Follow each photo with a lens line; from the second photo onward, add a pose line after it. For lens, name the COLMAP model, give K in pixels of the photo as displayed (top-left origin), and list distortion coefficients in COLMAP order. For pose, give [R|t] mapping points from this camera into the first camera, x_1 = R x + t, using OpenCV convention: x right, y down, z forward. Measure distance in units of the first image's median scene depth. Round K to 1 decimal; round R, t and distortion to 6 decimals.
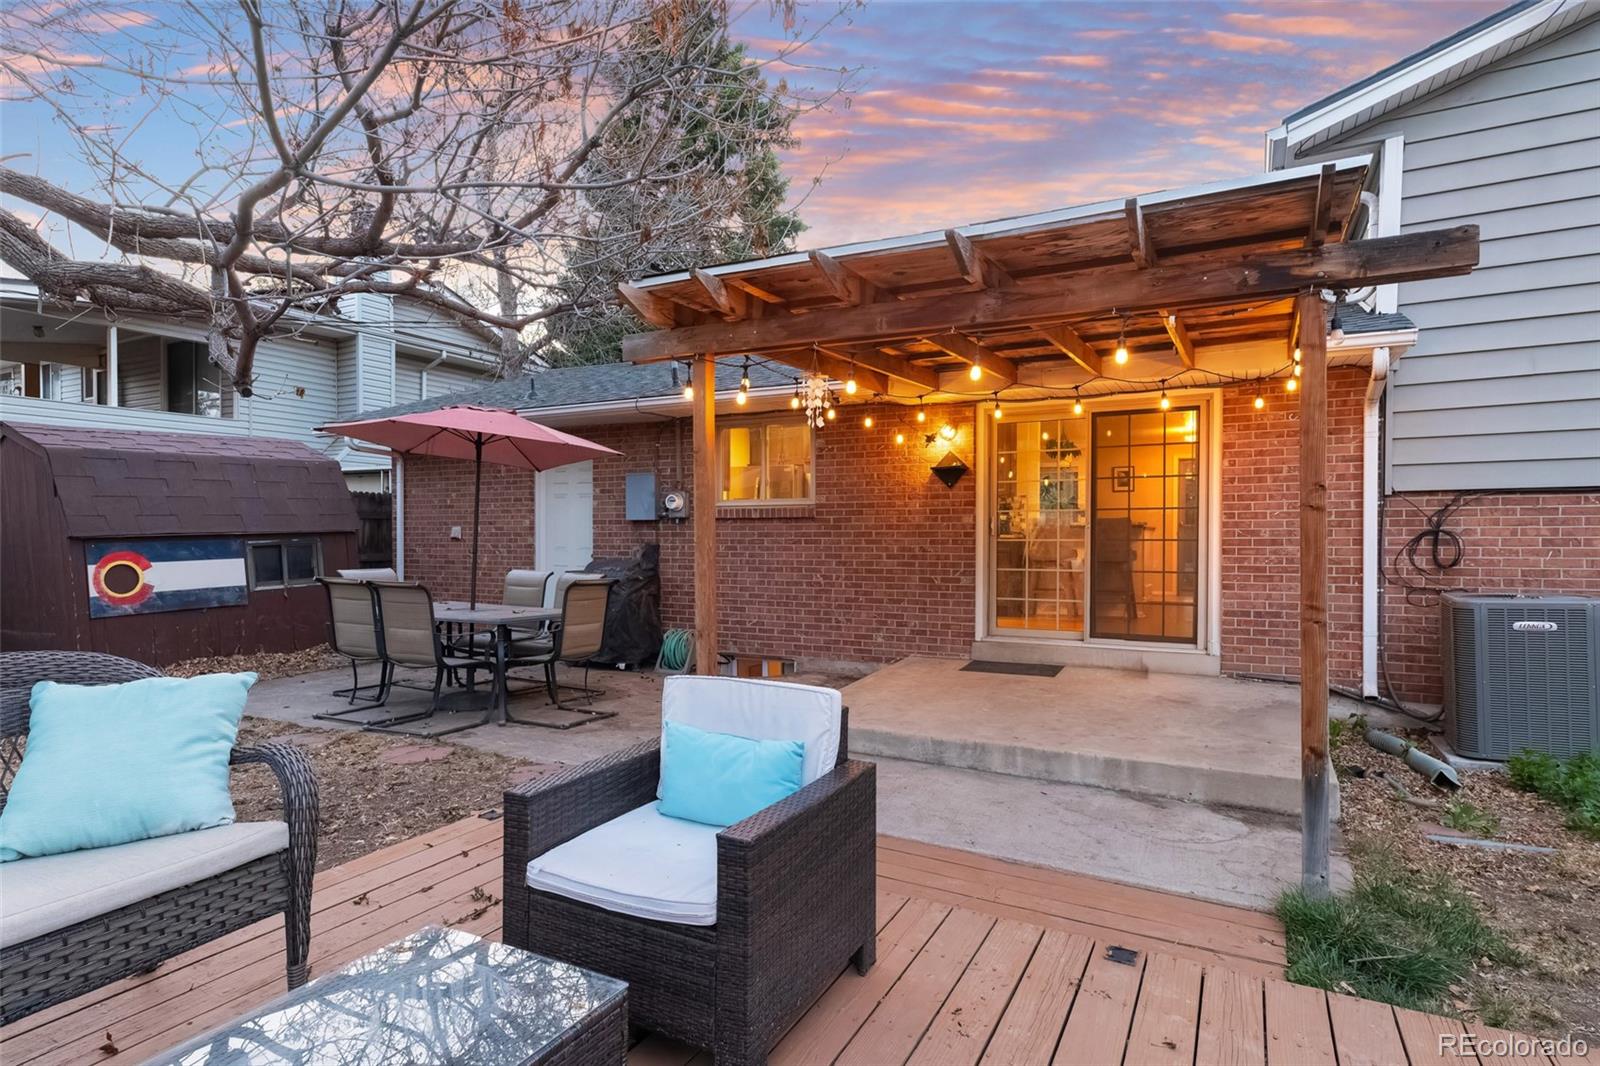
lens RADIAL K [[869.9, 0, 783.6], [0, 869.9, 550.6], [0, 0, 1]] dist [0.025243, -0.001693]
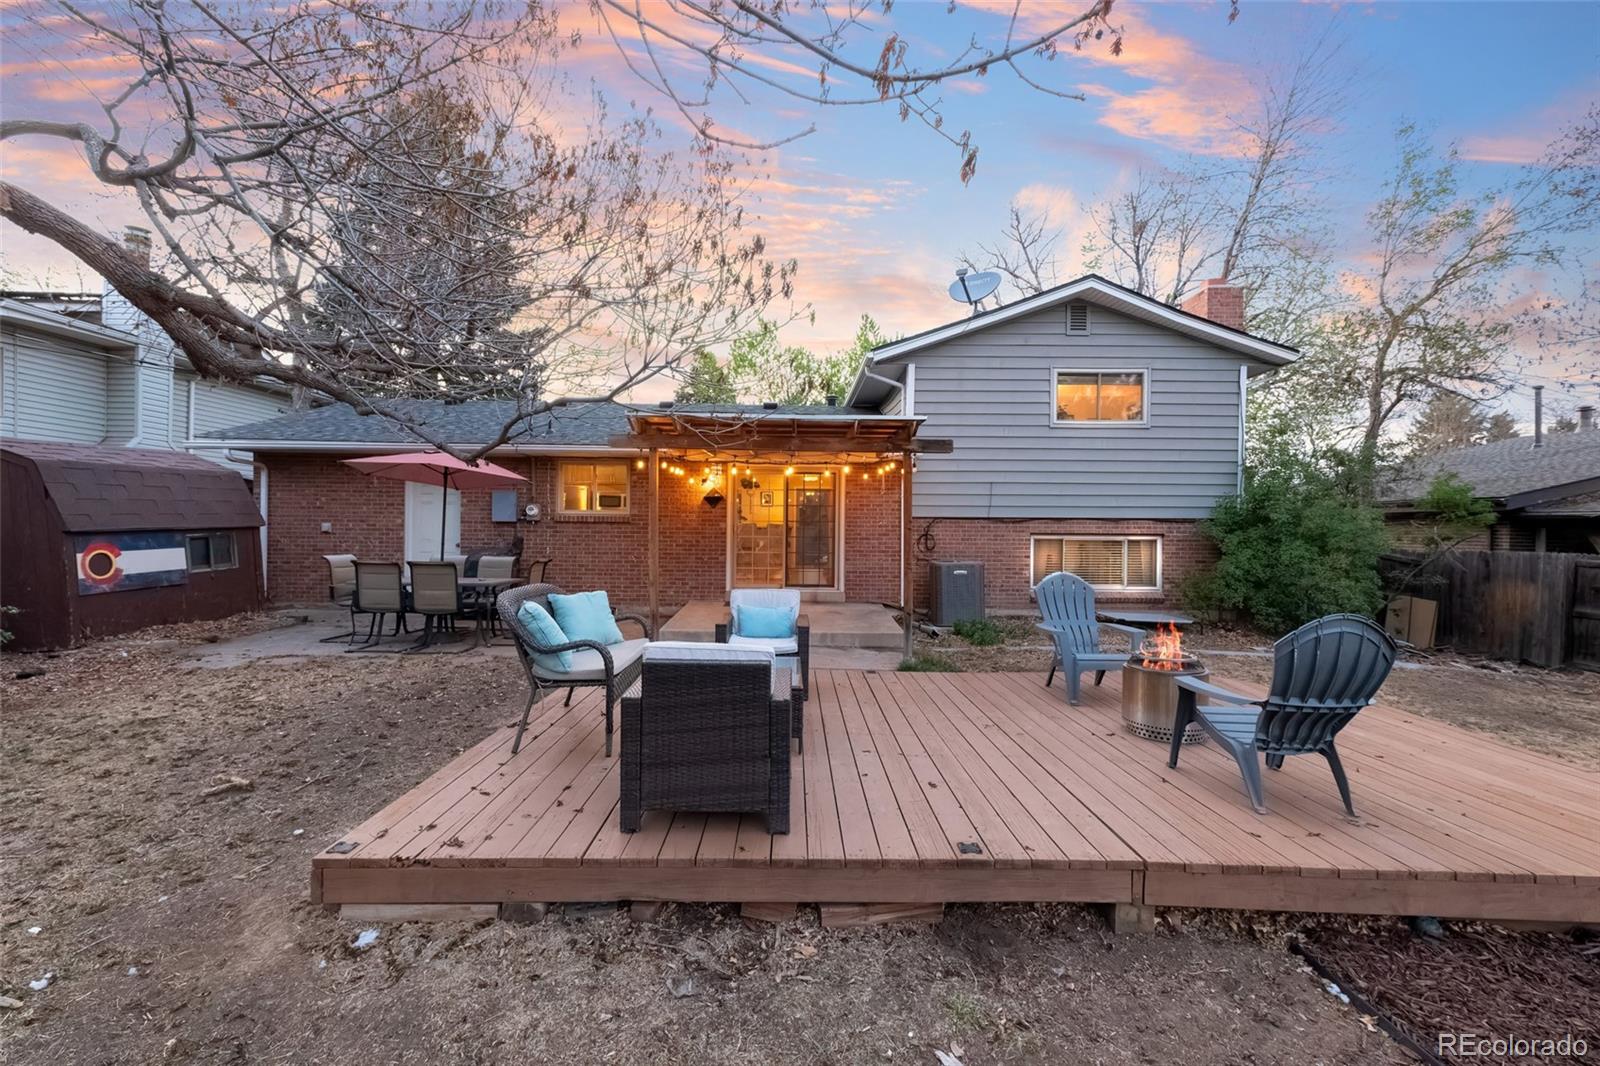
lens RADIAL K [[691.6, 0, 794.9], [0, 691.6, 532.1], [0, 0, 1]] dist [0.012638, -0.000187]
pose [[0.880626, 0.007331, 0.473755, -0.344284], [-0.002276, 0.999934, -0.011244, -0.005197], [-0.473806, 0.008823, 0.880585, -0.354496]]
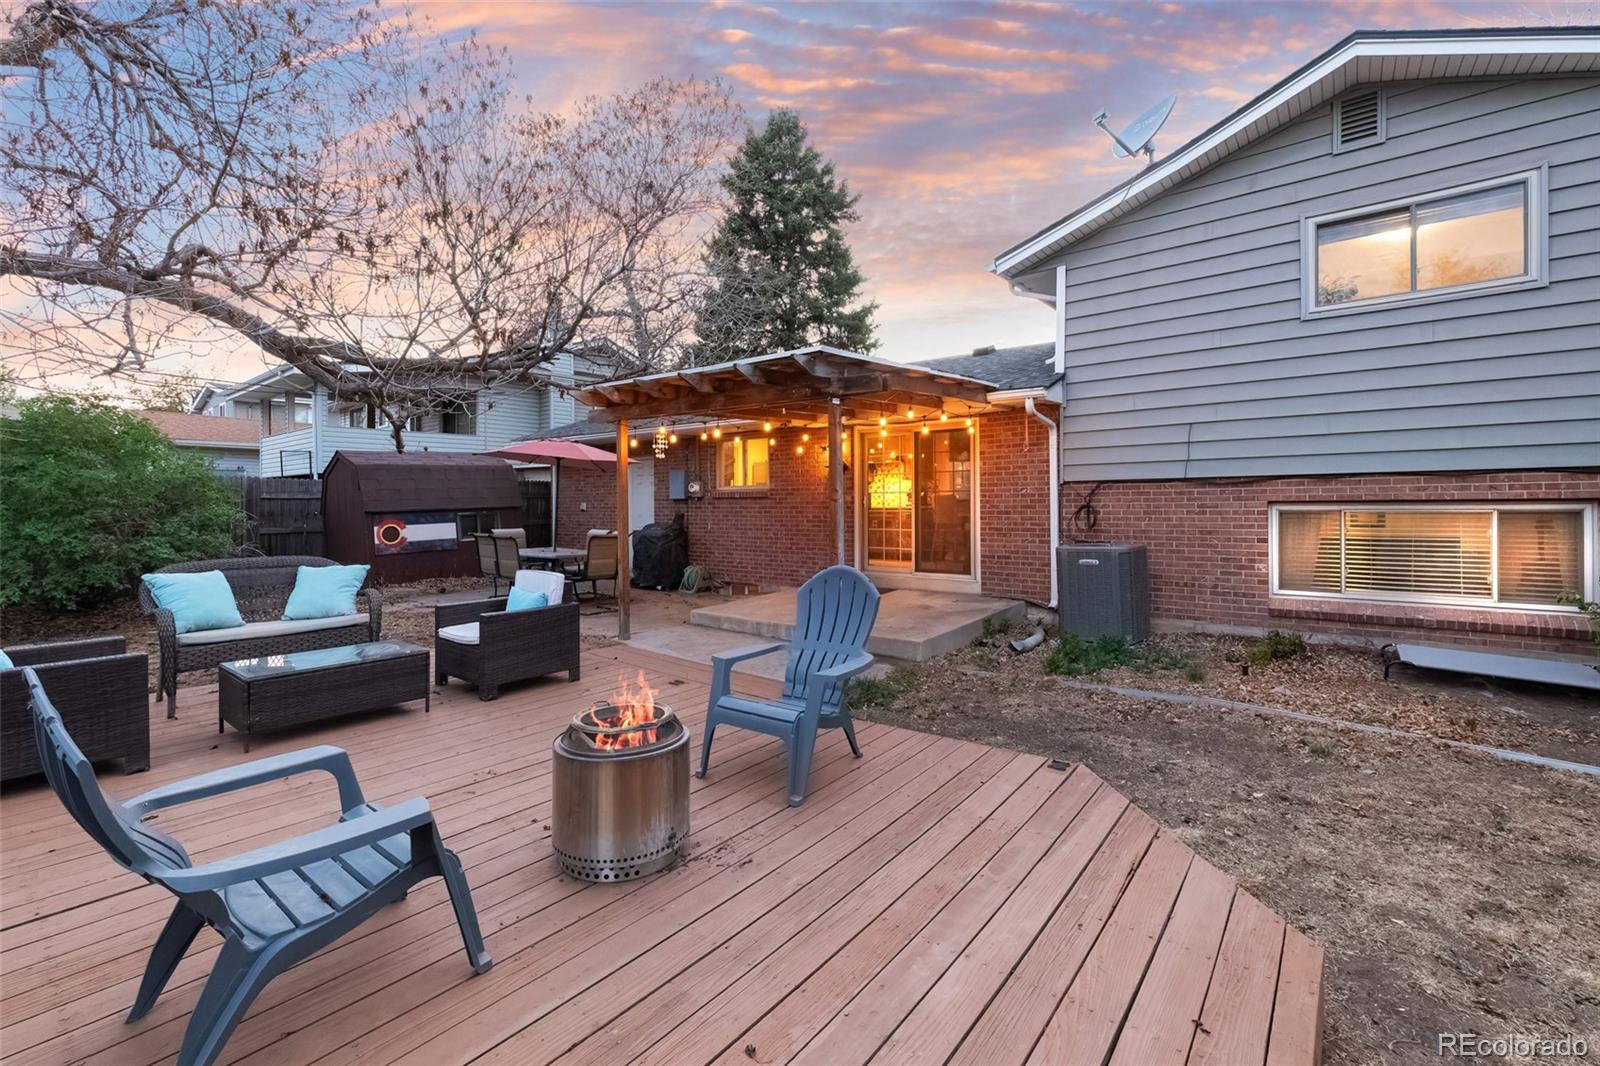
lens RADIAL K [[709.5, 0, 801.0], [0, 709.5, 505.9], [0, 0, 1]] dist [0.013119, -0.000212]
pose [[0.982810, -0.005416, -0.184540, 0.366432], [0.003118, 0.999914, -0.012740, -0.005295], [0.184593, 0.011946, 0.982742, -0.306713]]
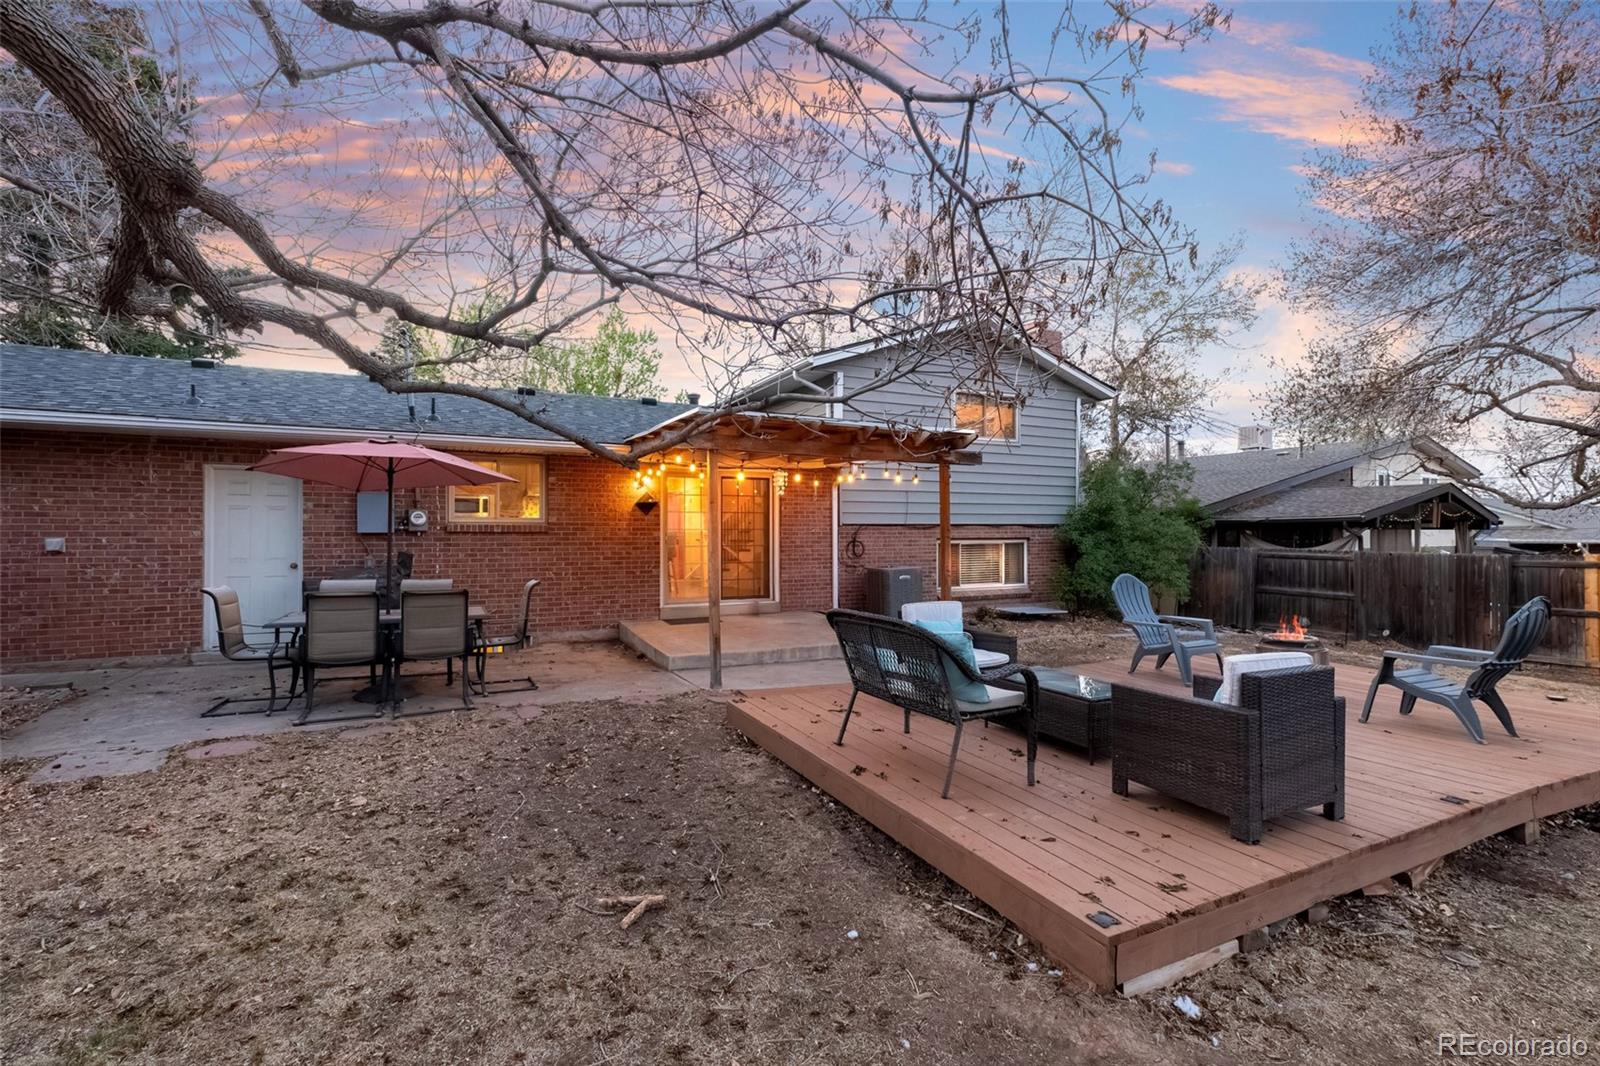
lens RADIAL K [[718.0, 0, 800.0], [0, 718.0, 533.0], [0, 0, 1]] dist [0.012060, -0.000031]
pose [[0.585493, 0.000424, 0.810677, -0.722947], [0.014730, 0.999829, -0.011161, -0.019142], [-0.810544, 0.018475, 0.585387, -0.009963]]
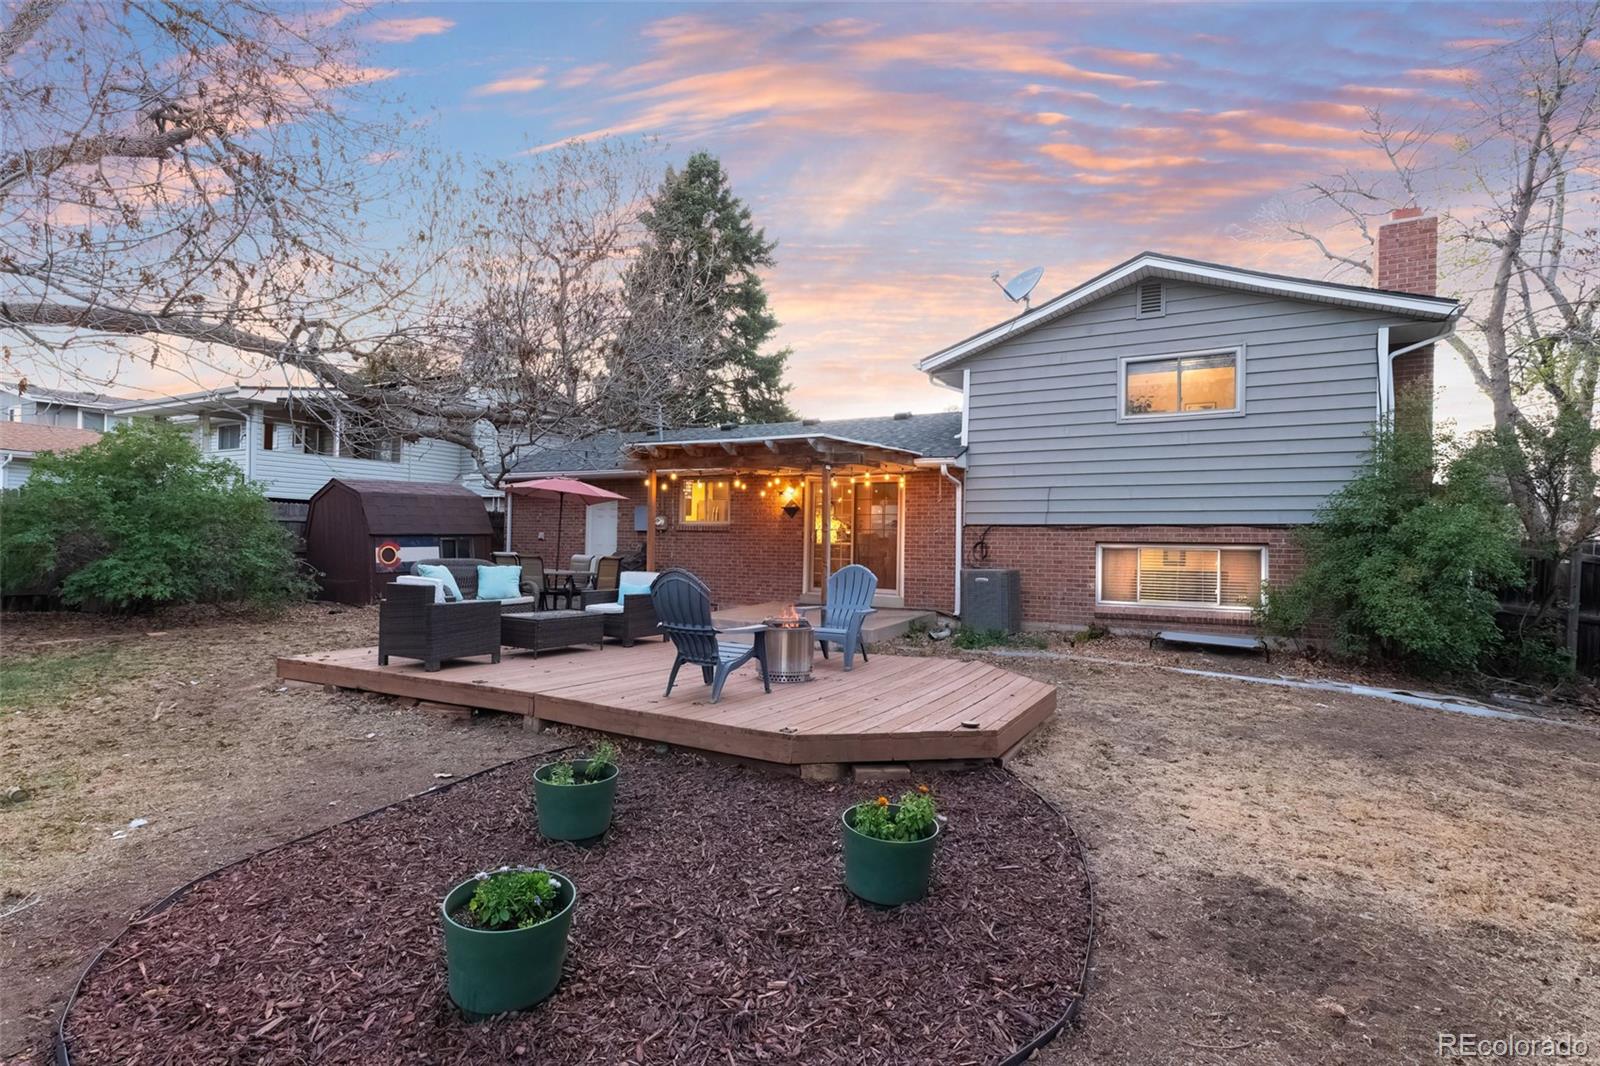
lens RADIAL K [[826.3, 0, 785.9], [0, 826.3, 536.2], [0, 0, 1]] dist [0.023609, 0.000619]
pose [[0.999218, 0.018556, -0.034914, 0.246294], [-0.019604, 0.999360, -0.029935, 0.028384], [0.034336, 0.030596, 0.998942, -0.906395]]
